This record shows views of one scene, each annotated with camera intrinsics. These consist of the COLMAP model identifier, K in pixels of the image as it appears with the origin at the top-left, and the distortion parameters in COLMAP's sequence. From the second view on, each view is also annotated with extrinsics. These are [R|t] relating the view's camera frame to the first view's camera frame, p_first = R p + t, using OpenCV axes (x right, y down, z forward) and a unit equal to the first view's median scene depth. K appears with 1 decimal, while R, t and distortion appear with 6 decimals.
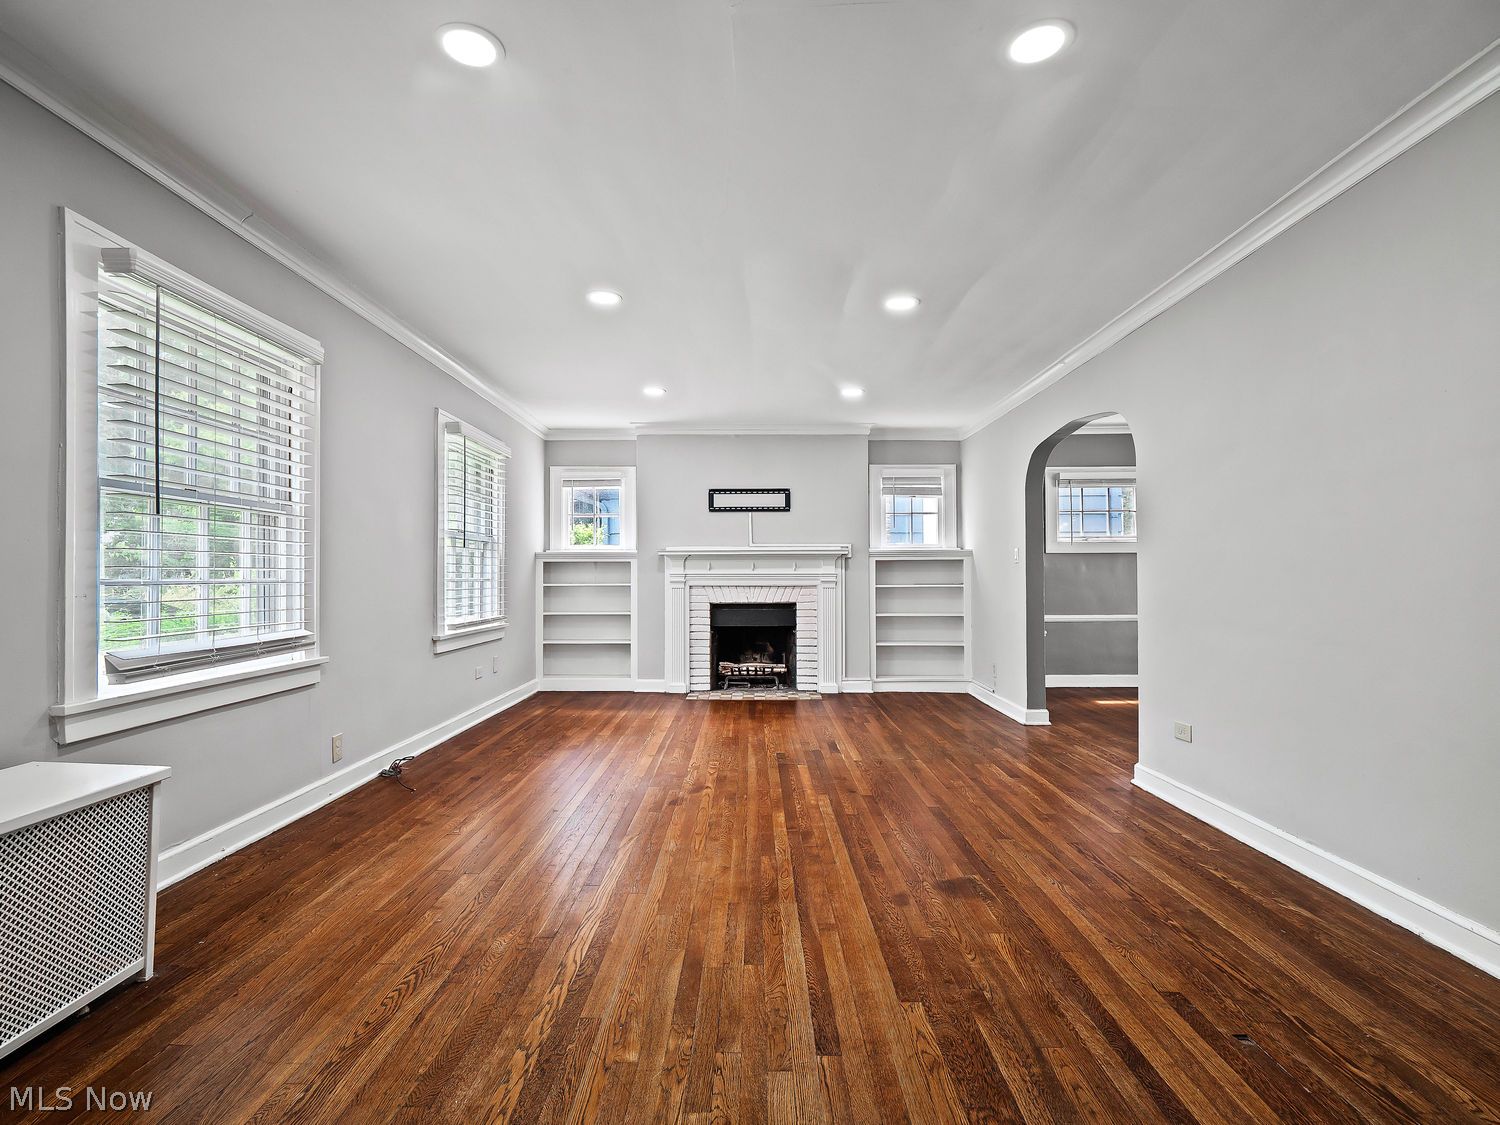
lens RADIAL K [[725.3, 0, 741.4], [0, 725.3, 561.3], [0, 0, 1]] dist [0.002596, -0.001018]
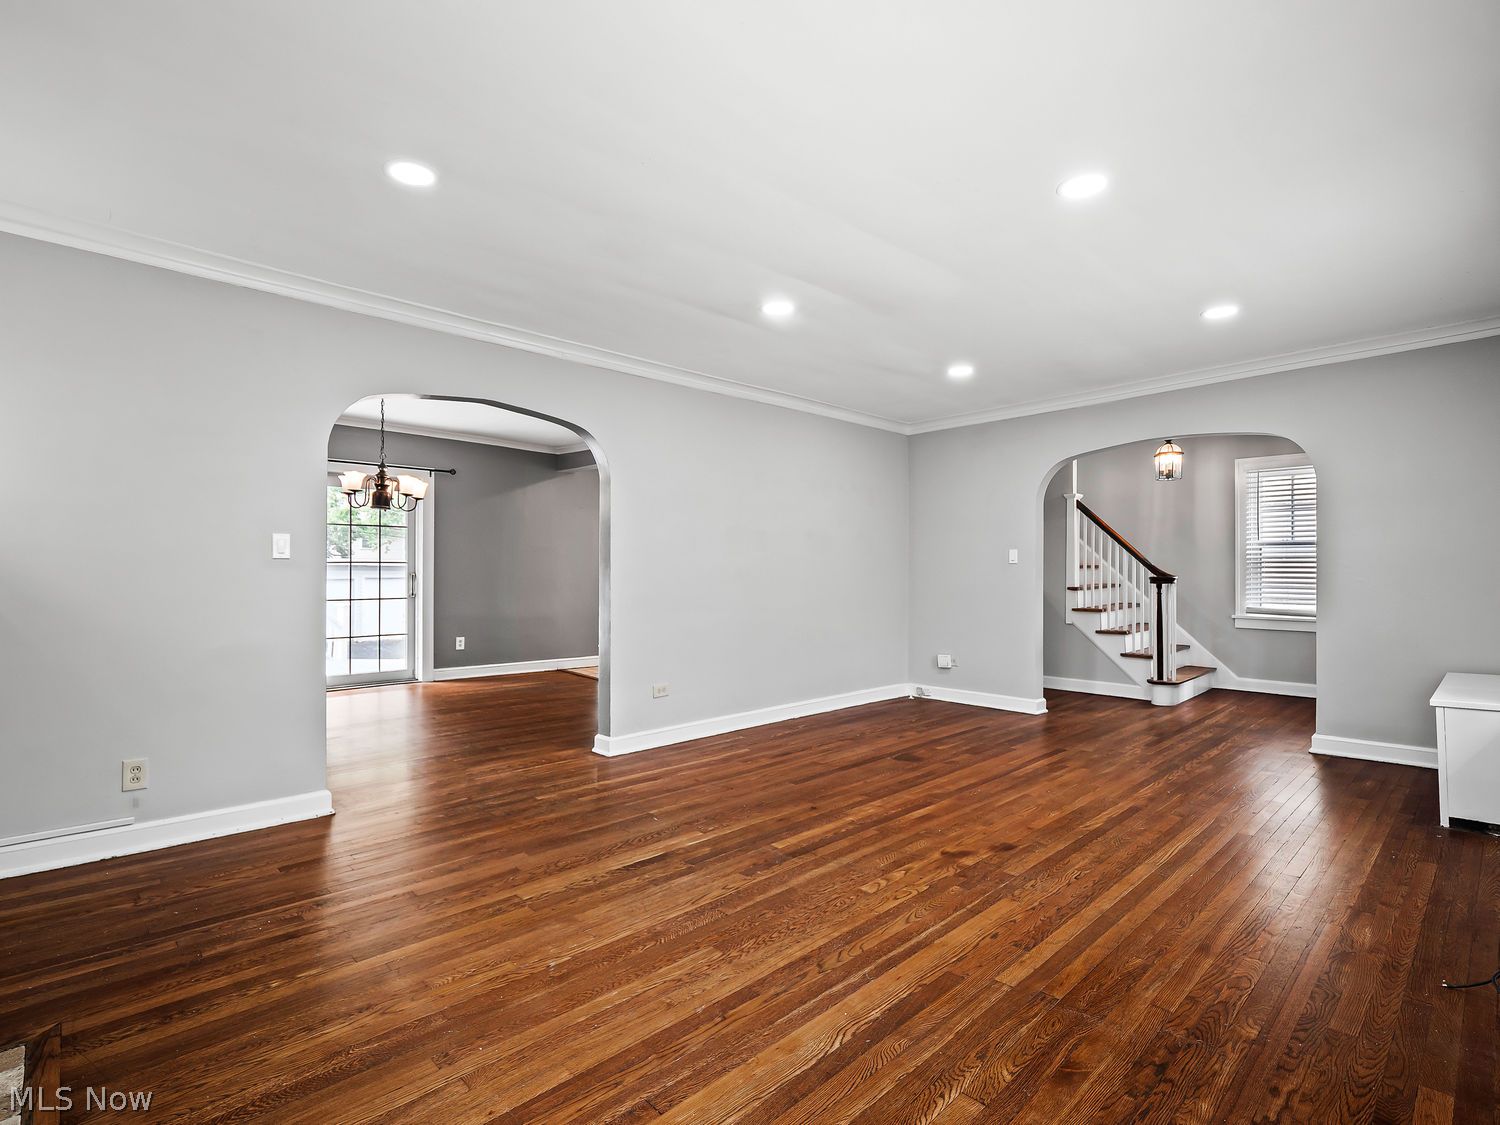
lens RADIAL K [[733.9, 0, 740.8], [0, 733.9, 568.7], [0, 0, 1]] dist [-0.002086, 0.000163]
pose [[-0.696322, 0.000131, 0.717729, -0.366668], [-0.017780, 0.999690, -0.017433, 0.017273], [-0.717509, -0.024900, -0.696104, 1.359431]]
